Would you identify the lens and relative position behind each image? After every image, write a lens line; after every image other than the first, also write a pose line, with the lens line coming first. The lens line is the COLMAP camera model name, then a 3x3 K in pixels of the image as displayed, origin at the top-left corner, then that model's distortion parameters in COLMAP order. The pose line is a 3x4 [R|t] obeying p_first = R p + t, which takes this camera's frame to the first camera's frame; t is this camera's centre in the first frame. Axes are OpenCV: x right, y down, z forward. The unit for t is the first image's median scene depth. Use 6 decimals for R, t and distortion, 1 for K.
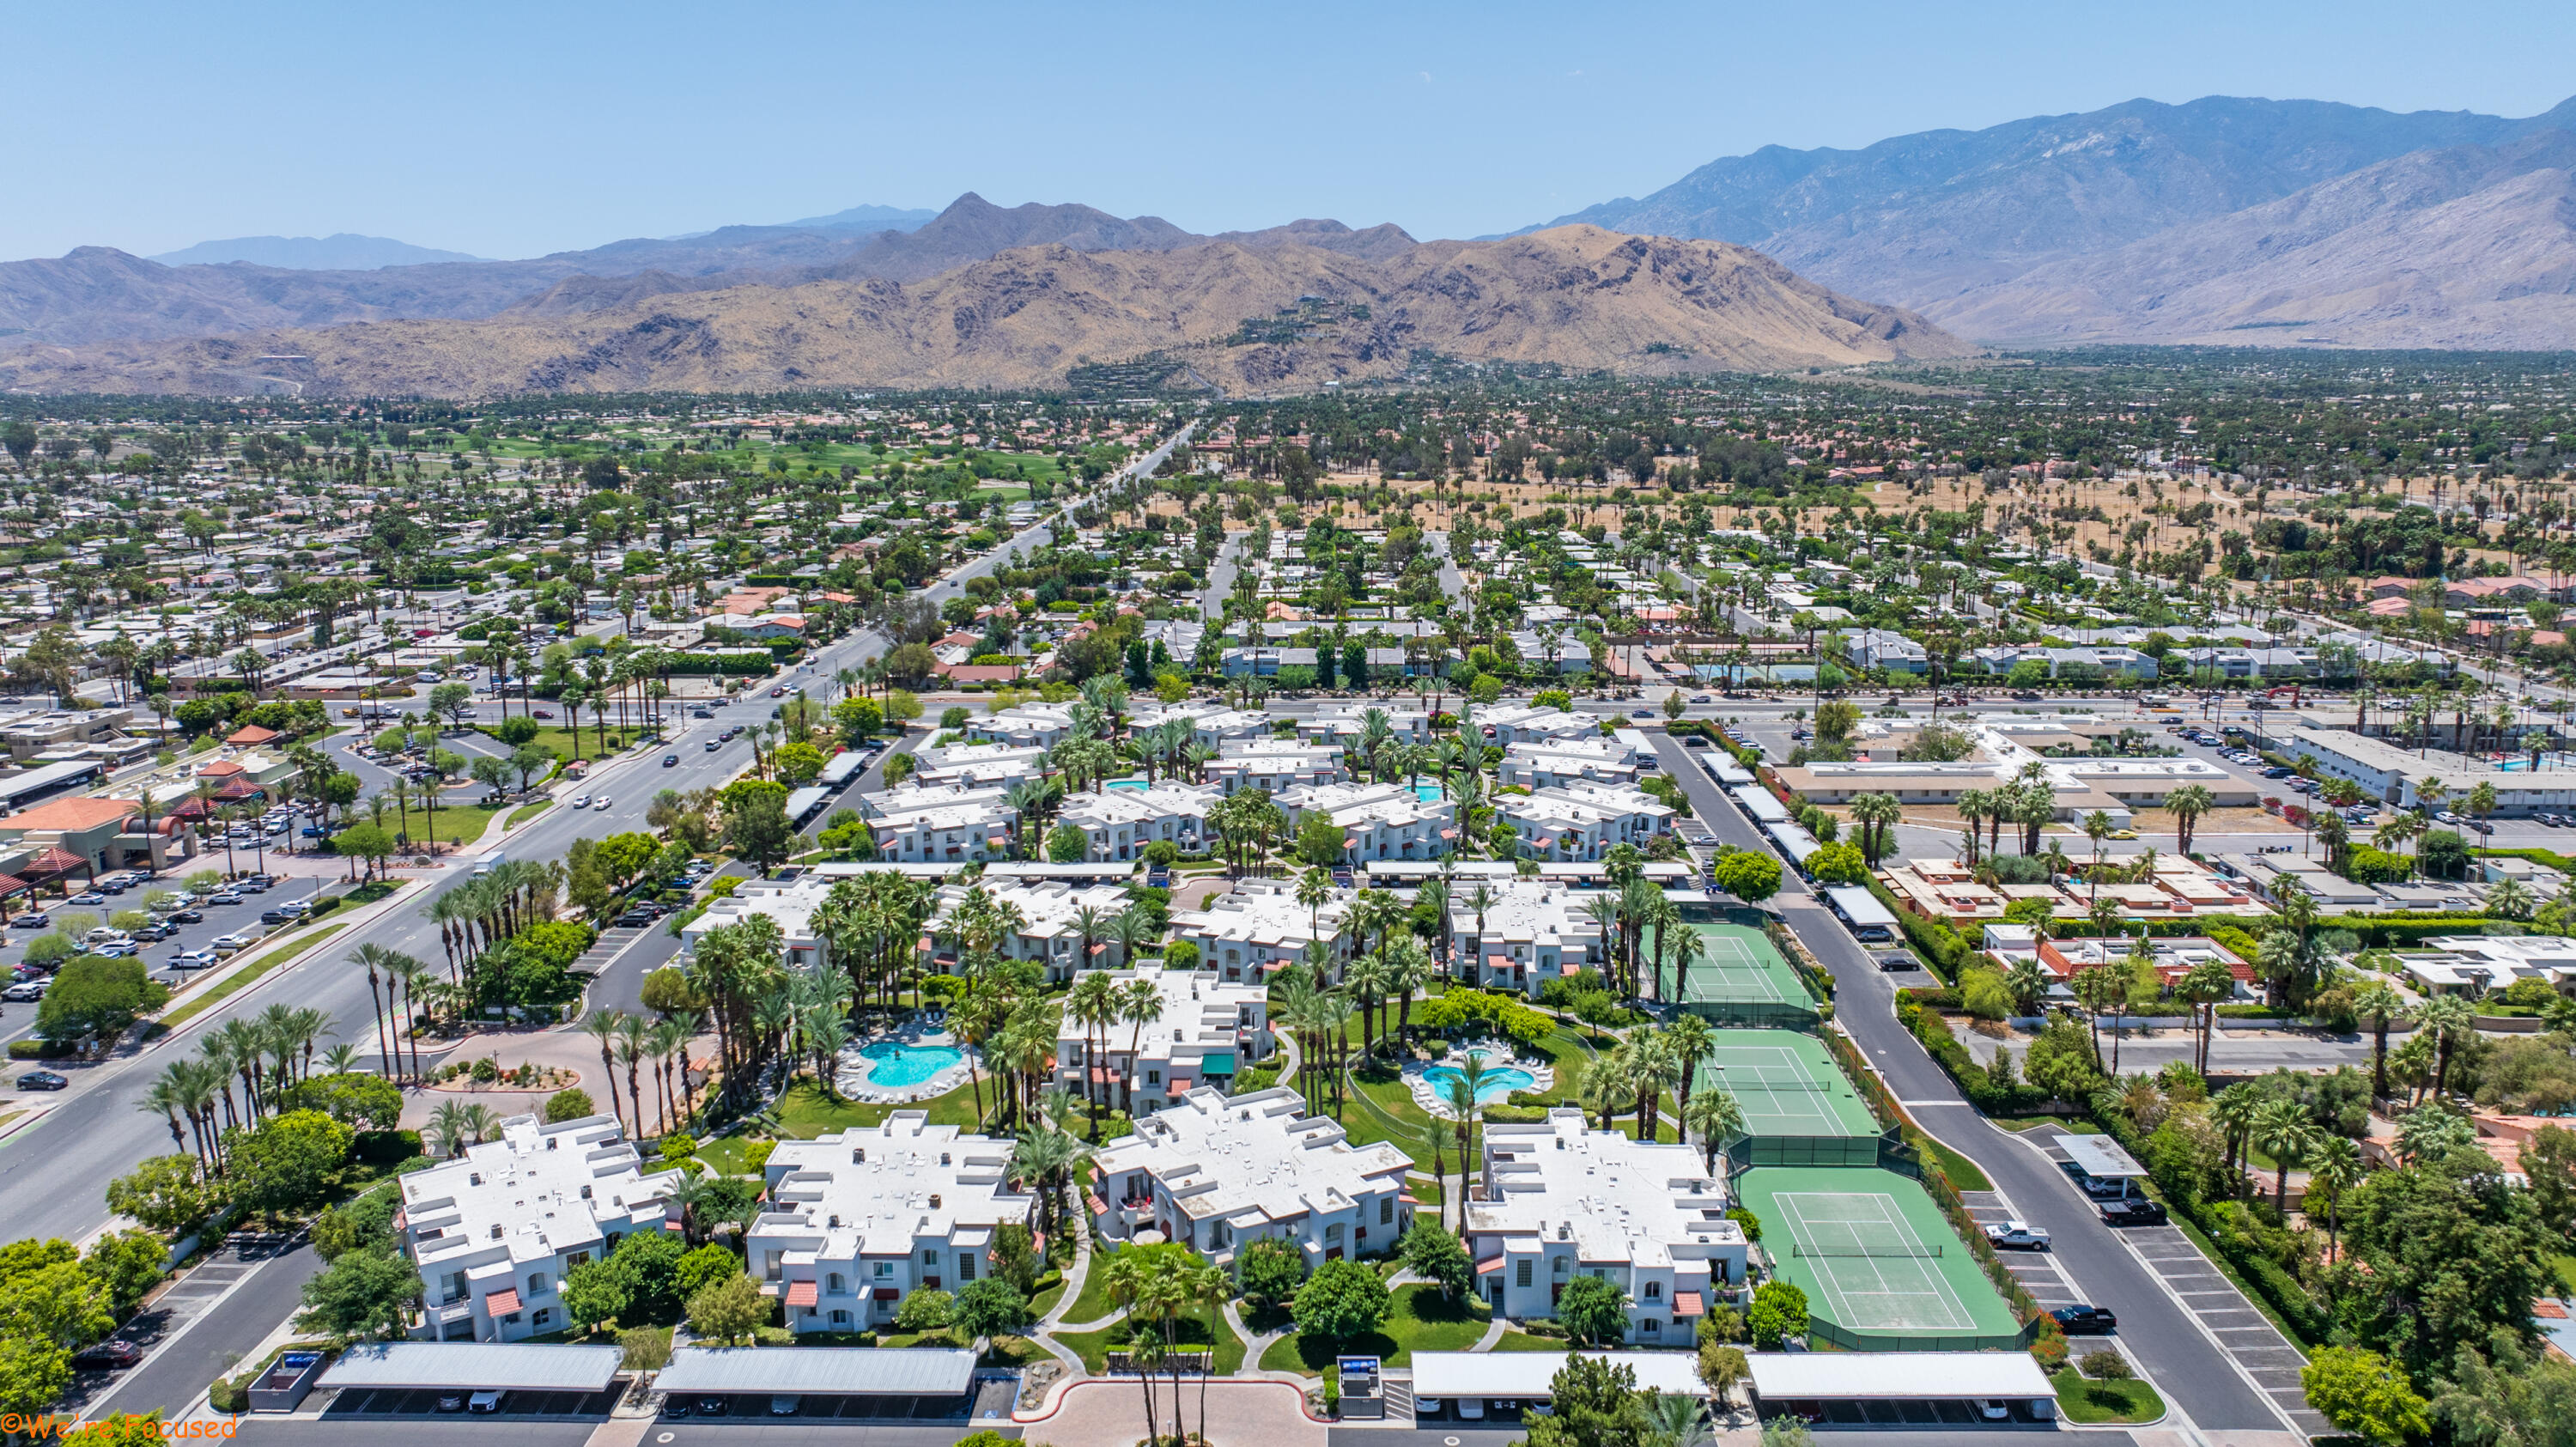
lens RADIAL K [[1810.1, 0, 1288.0], [0, 1810.1, 723.5], [0, 0, 1]] dist [-0.015144, -0.002643]
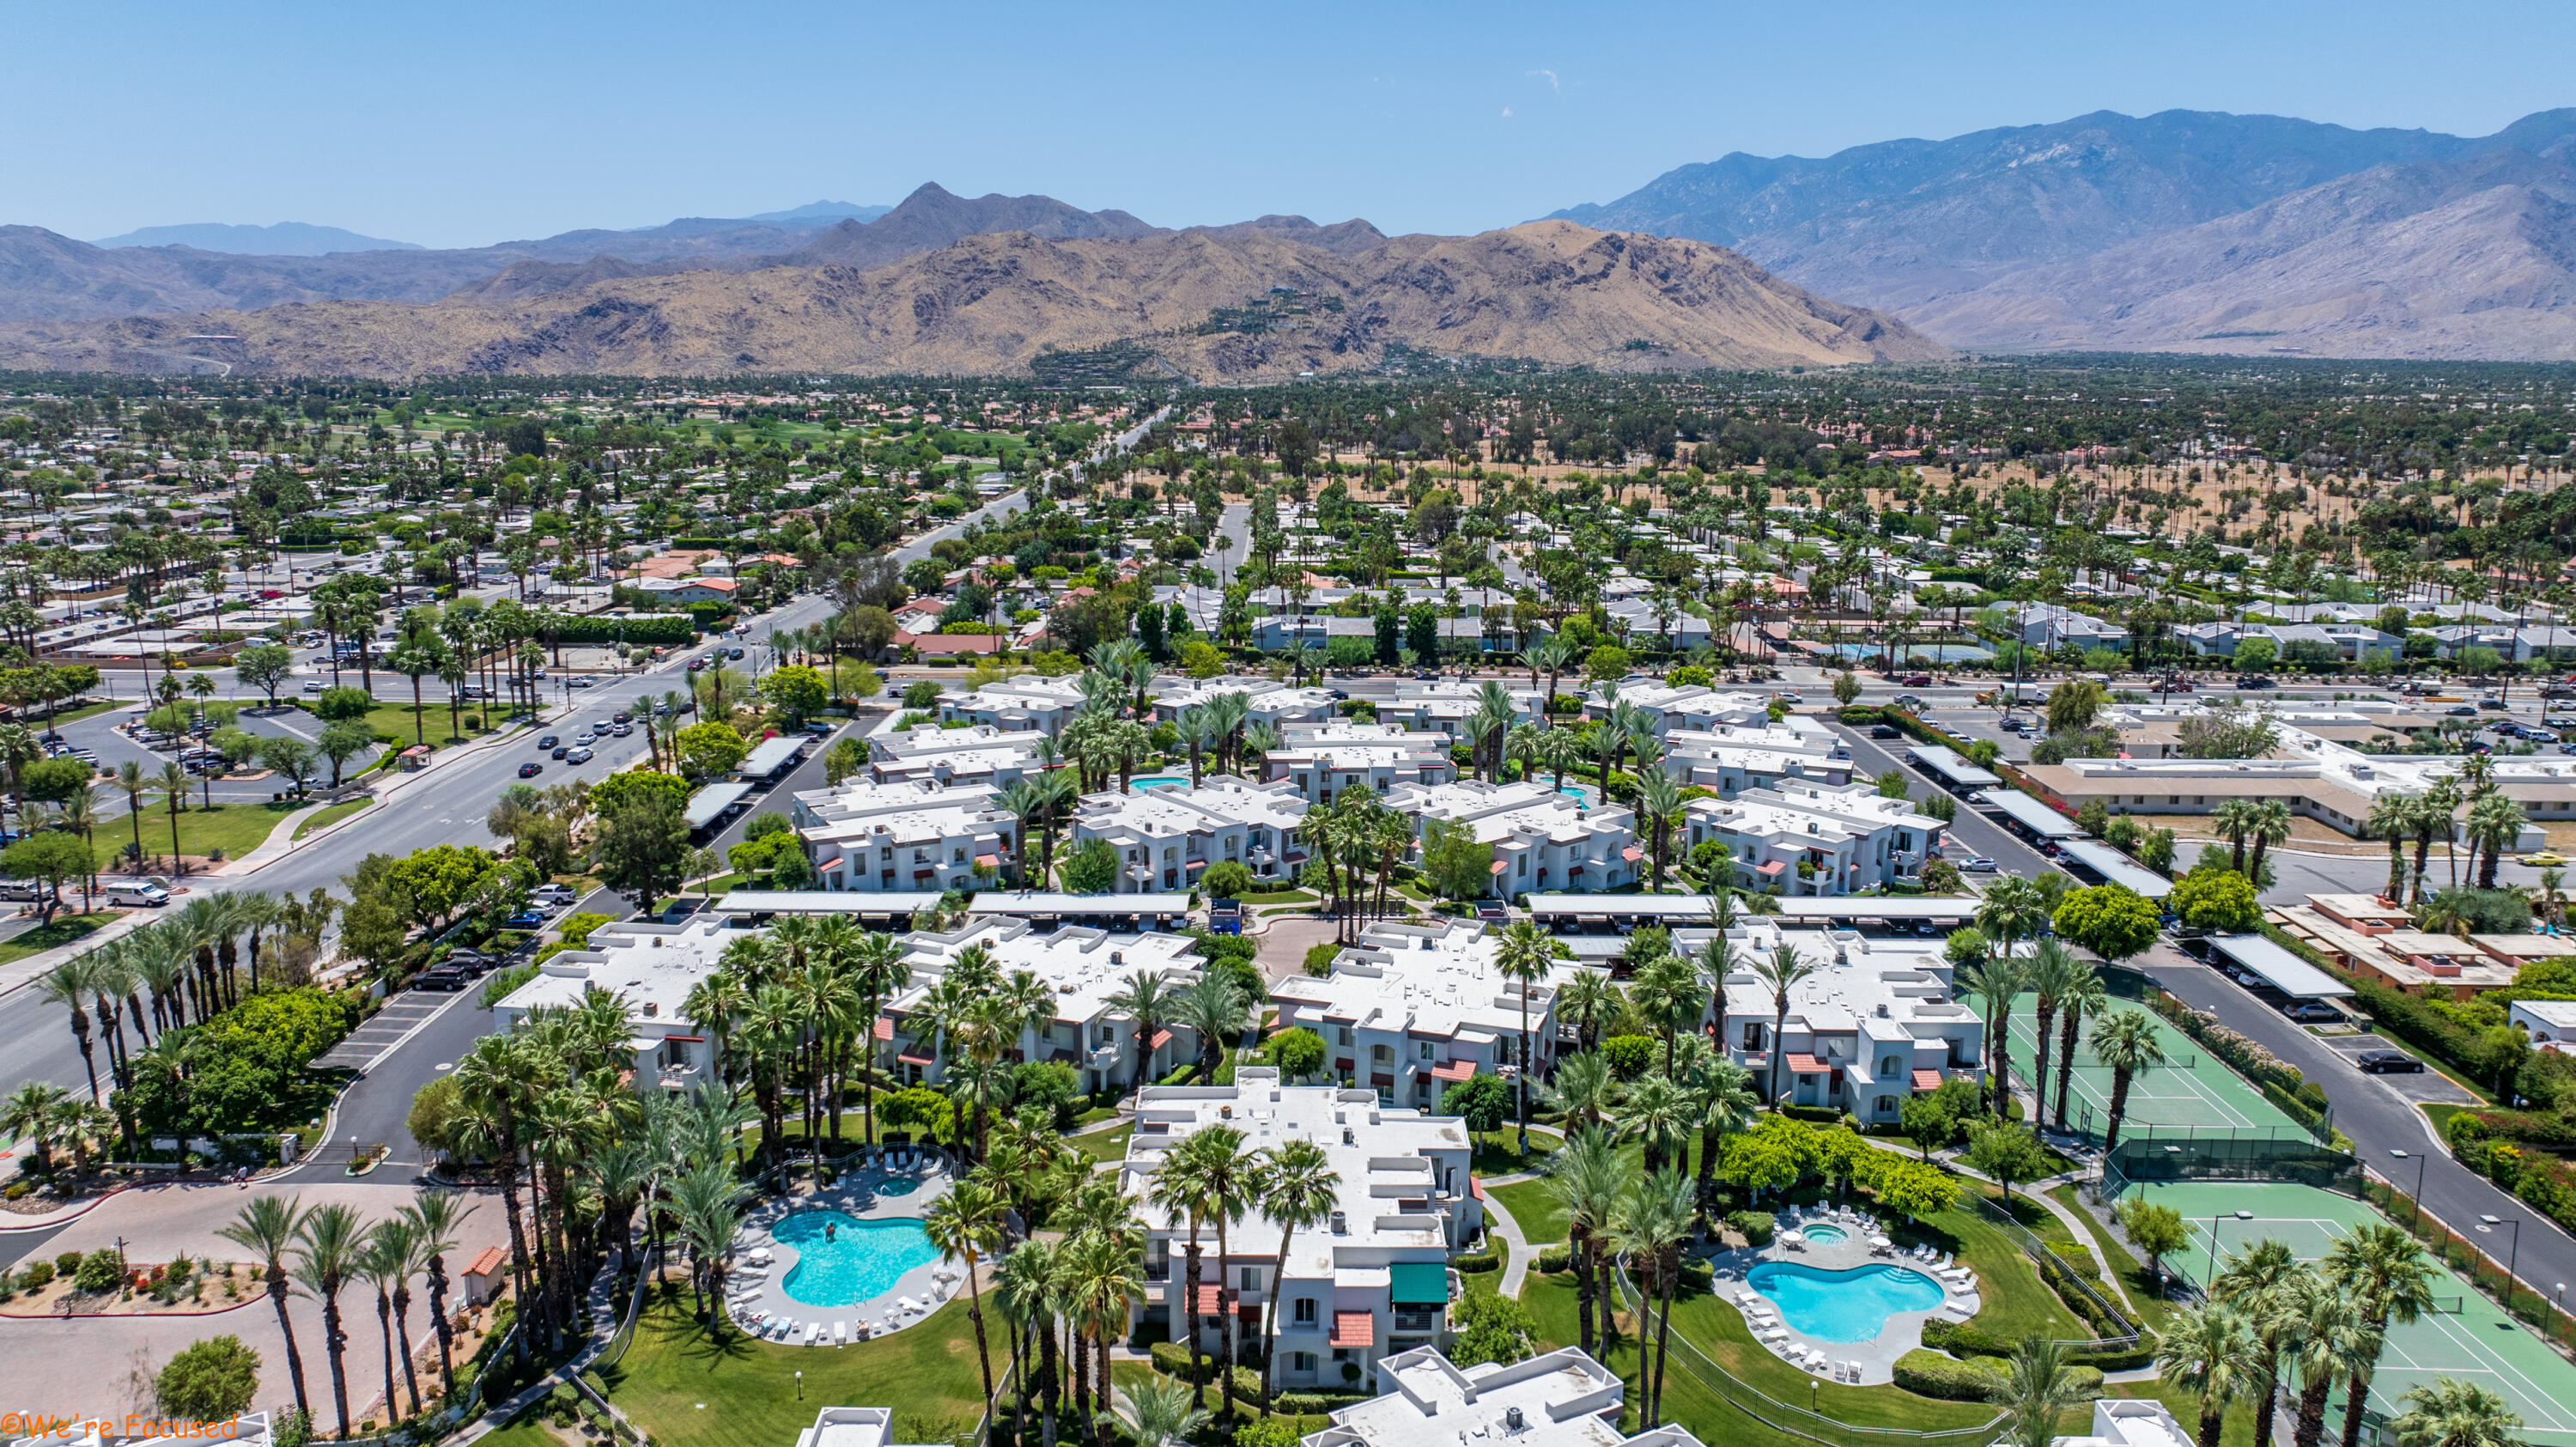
lens RADIAL K [[1810.1, 0, 1288.0], [0, 1810.1, 723.5], [0, 0, 1]] dist [-0.015144, -0.002643]
pose [[0.999685, 0.007617, 0.023902, -0.032586], [-0.007546, 0.999967, -0.003031, 0.007035], [-0.023925, 0.002850, 0.999710, 0.157828]]
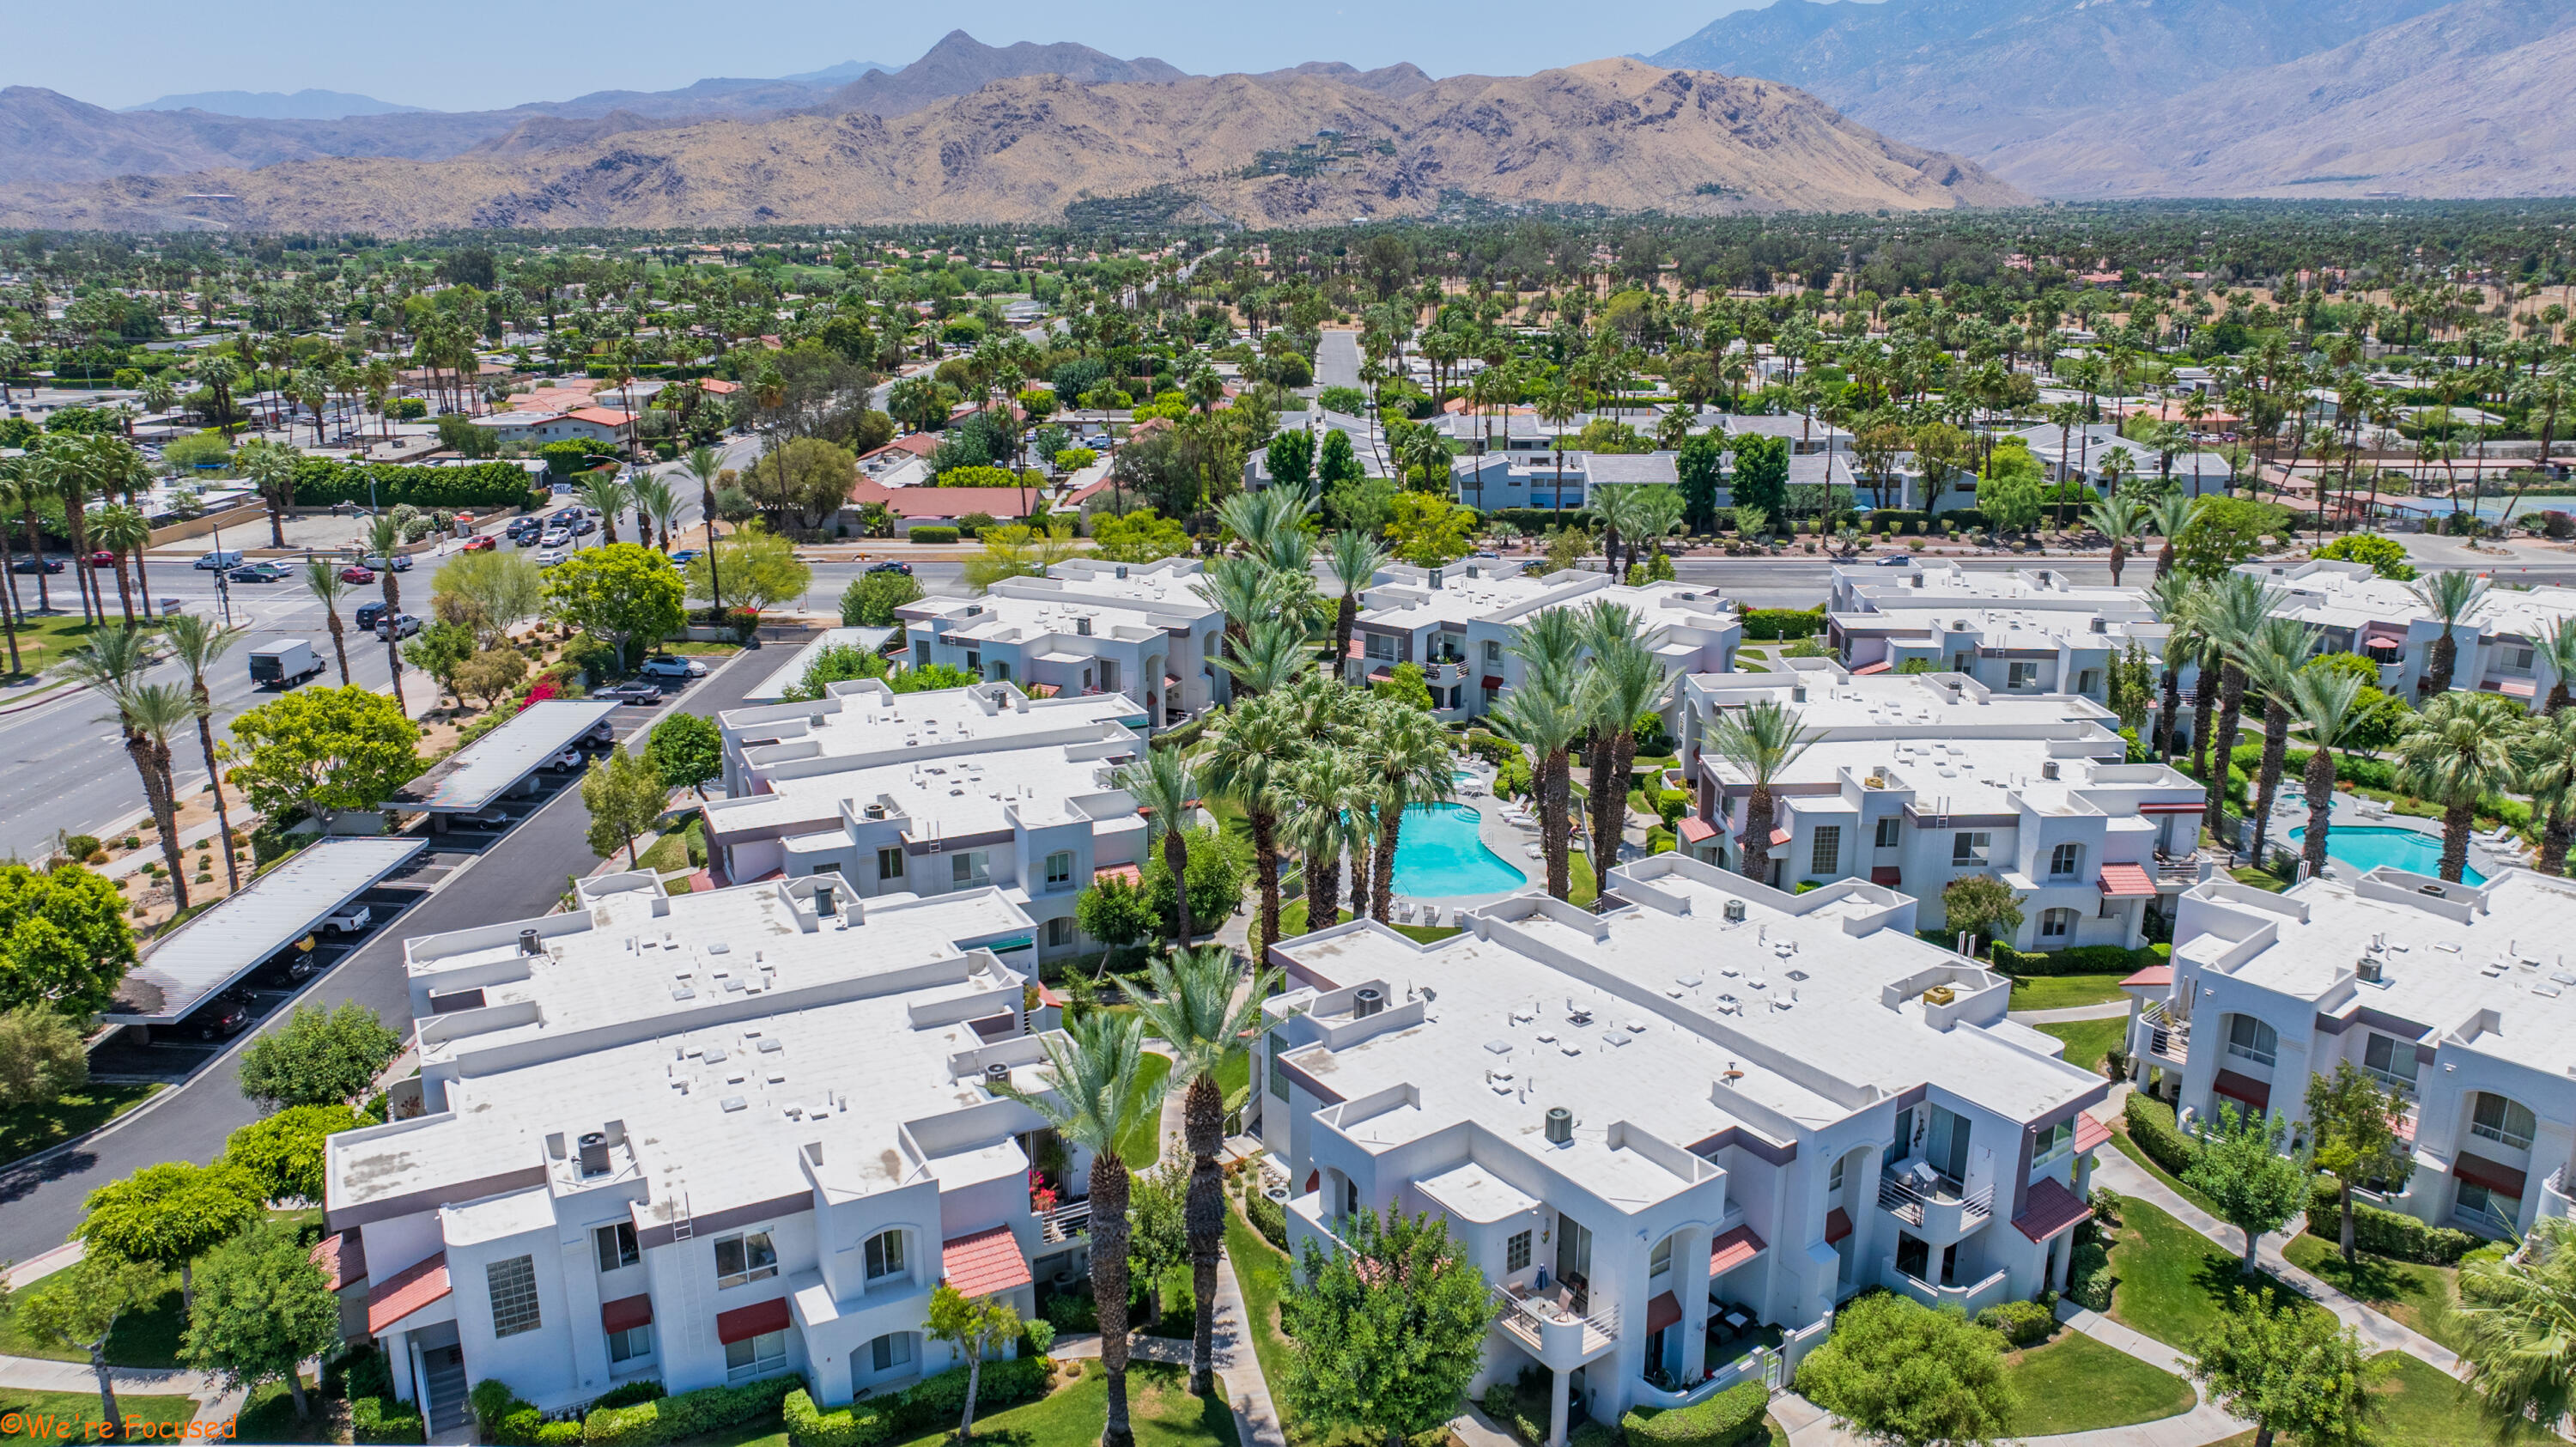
lens RADIAL K [[1791.5, 0, 1288.0], [0, 1791.5, 723.5], [0, 0, 1]] dist [-0.016720, 0.000974]
pose [[0.999988, 0.002073, 0.004377, -0.067838], [-0.002377, 0.997495, 0.070702, -0.002910], [-0.004219, -0.070712, 0.997488, 0.425476]]
